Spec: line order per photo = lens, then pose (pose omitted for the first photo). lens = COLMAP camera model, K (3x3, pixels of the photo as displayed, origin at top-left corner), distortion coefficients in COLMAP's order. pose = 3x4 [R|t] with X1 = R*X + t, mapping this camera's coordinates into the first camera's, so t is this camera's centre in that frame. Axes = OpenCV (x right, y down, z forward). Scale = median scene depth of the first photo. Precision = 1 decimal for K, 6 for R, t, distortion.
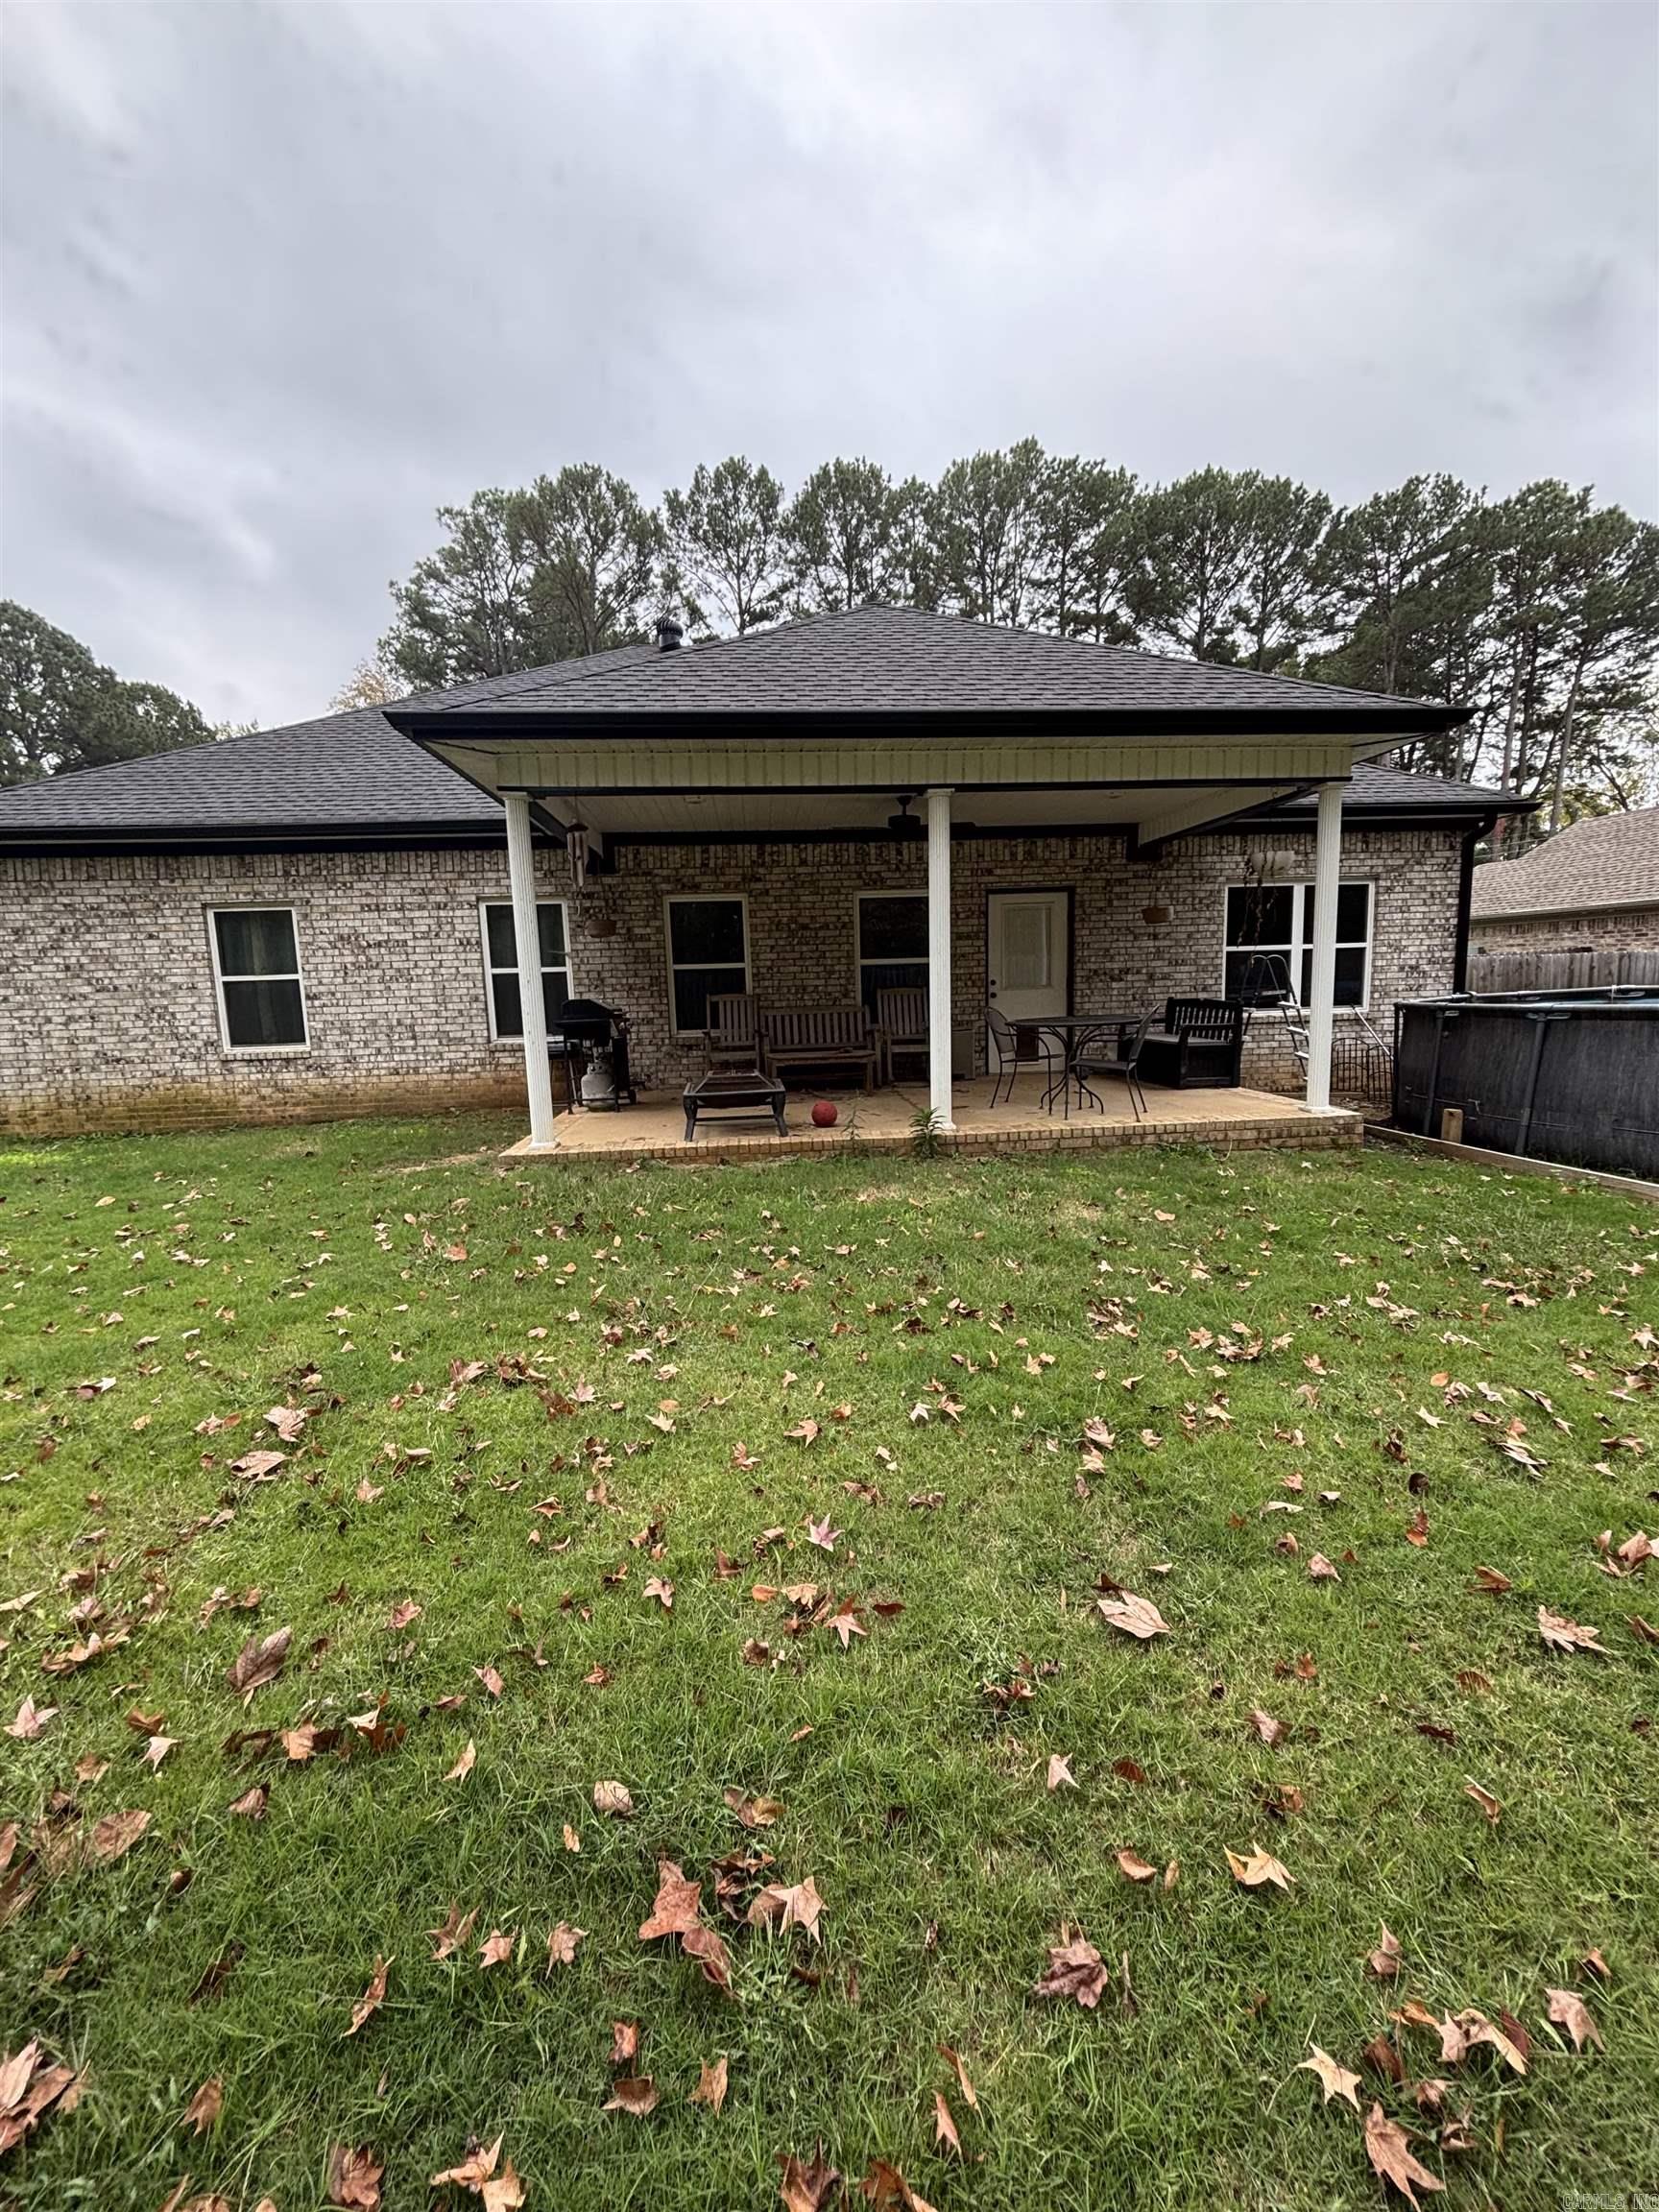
lens RADIAL K [[888.0, 0, 822.7], [0, 888.0, 1091.6], [0, 0, 1]] dist [-0.002233, 0.000314]
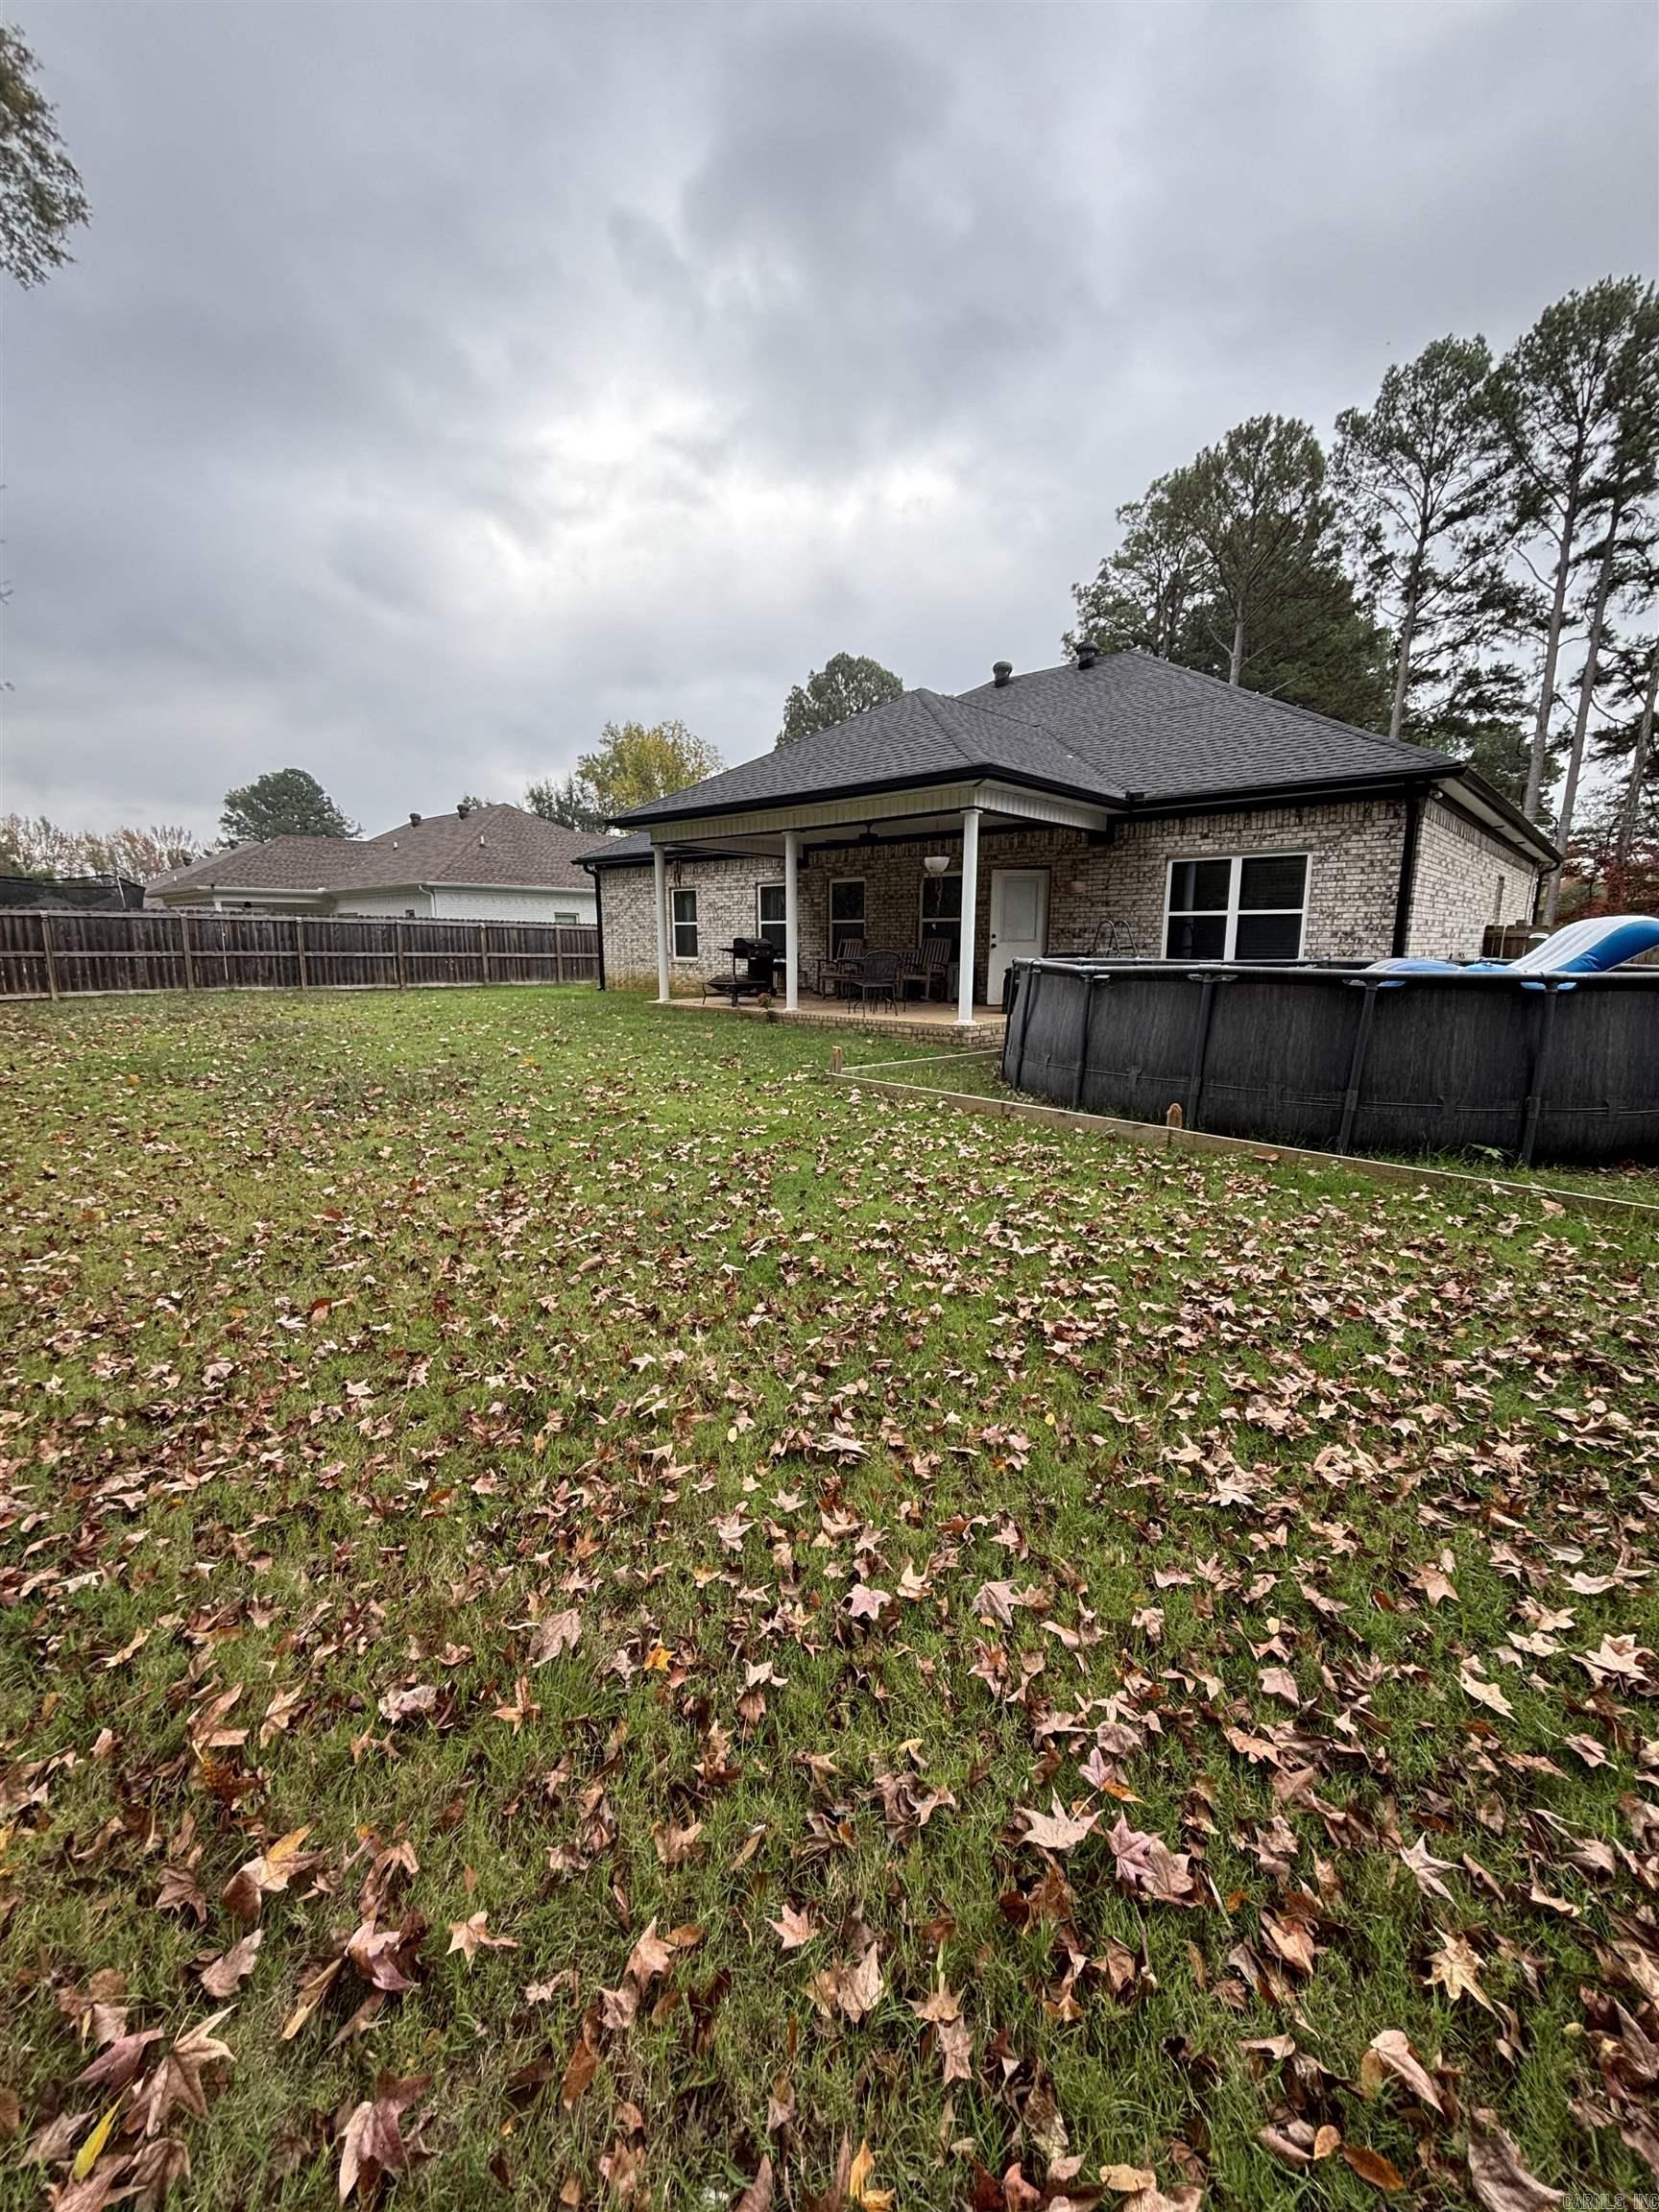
lens RADIAL K [[888.0, 0, 852.5], [0, 888.0, 1097.7], [0, 0, 1]] dist [-0.002233, 0.000314]
pose [[0.702911, 0.154761, -0.694237, 1.032400], [-0.112260, 0.987947, 0.106573, 0.005673], [0.702363, 0.003023, 0.711812, -0.159977]]
